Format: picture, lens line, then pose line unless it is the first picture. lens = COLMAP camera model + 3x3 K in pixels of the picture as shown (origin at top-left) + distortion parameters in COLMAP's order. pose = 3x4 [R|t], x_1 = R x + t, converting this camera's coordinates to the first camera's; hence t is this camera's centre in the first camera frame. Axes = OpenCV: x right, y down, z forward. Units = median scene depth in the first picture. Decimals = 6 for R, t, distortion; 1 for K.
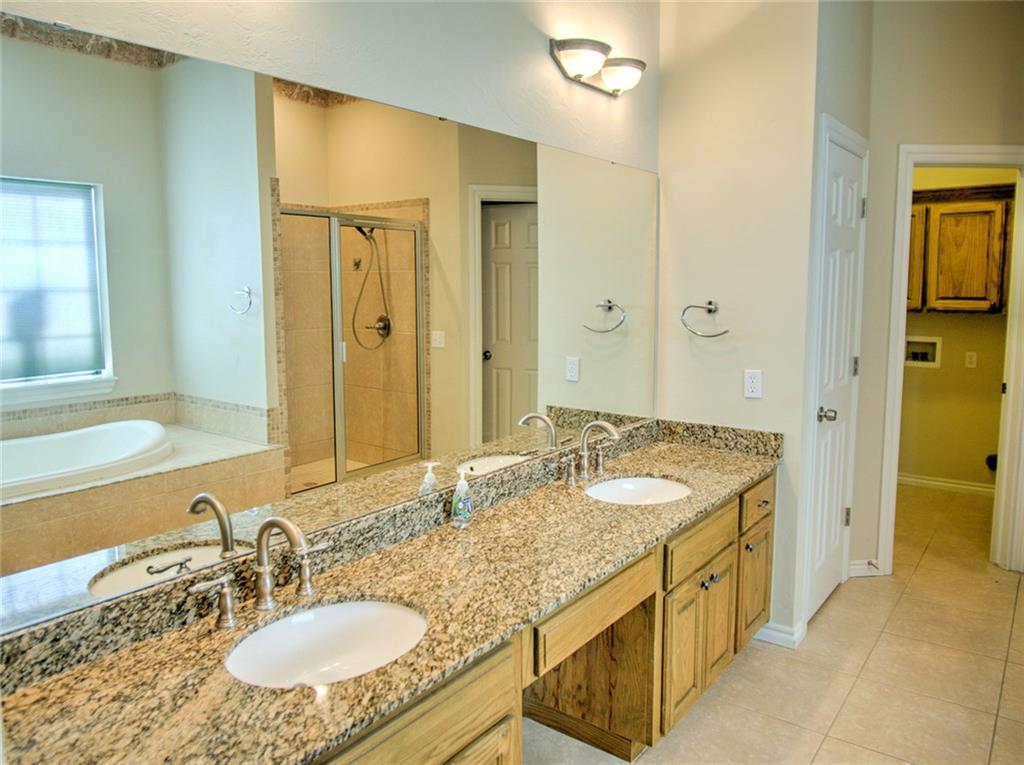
lens RADIAL K [[736.3, 0, 513.8], [0, 736.3, 372.5], [0, 0, 1]] dist [-0.037218, 0.008465]
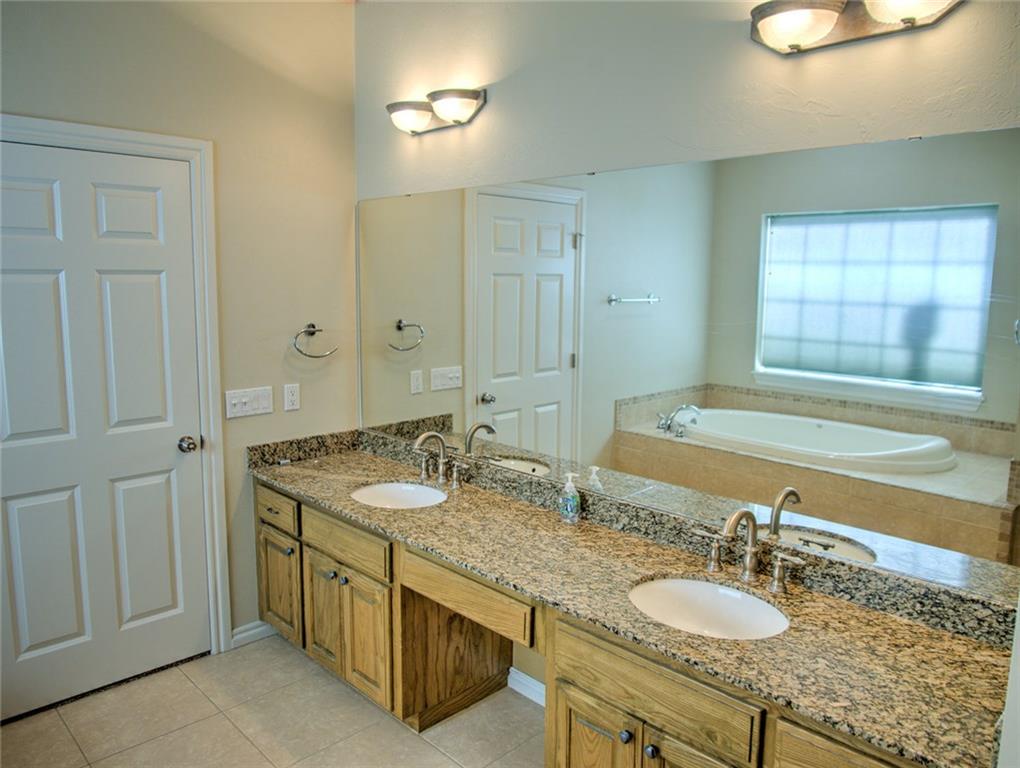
lens RADIAL K [[737.9, 0, 514.2], [0, 737.9, 383.1], [0, 0, 1]] dist [-0.032609, 0.007997]
pose [[-0.140490, 0.145578, -0.979321, 0.814662], [-0.134056, 0.977225, 0.164498, -0.144109], [0.980965, 0.154394, -0.117775, 0.784724]]
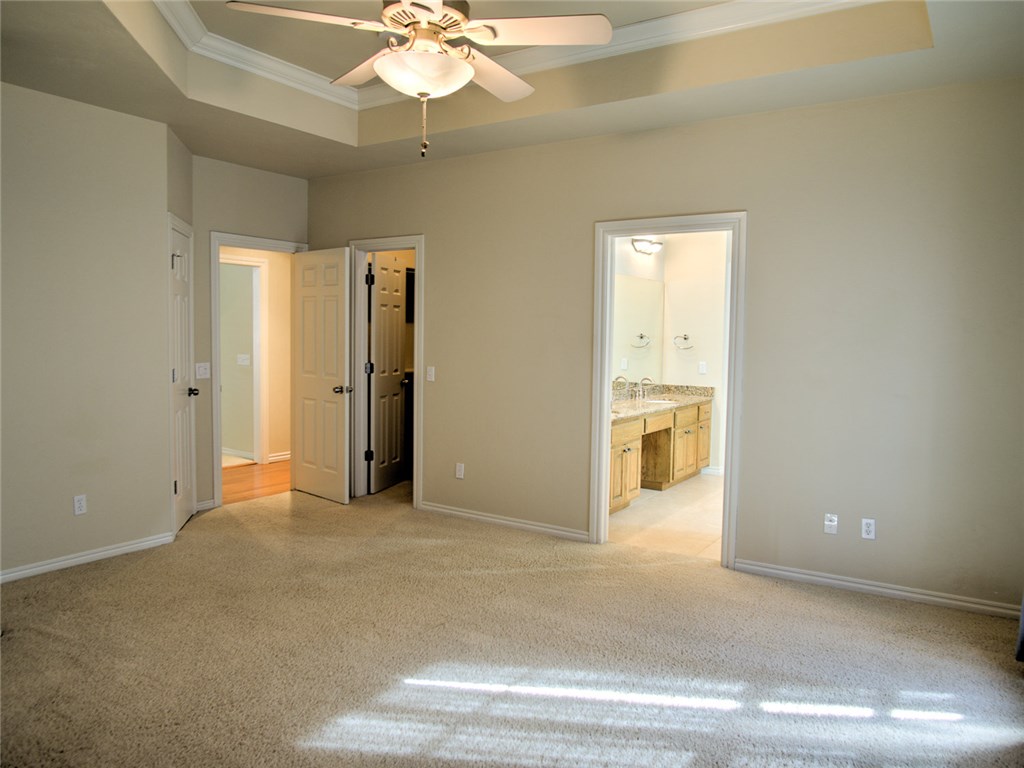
lens RADIAL K [[736.3, 0, 513.2], [0, 736.3, 380.4], [0, 0, 1]] dist [-0.037218, 0.008465]
pose [[0.997701, 0.016476, 0.065735, -0.502914], [-0.012880, 0.998416, -0.054765, 0.213397], [-0.066533, 0.053793, 0.996333, -1.511500]]
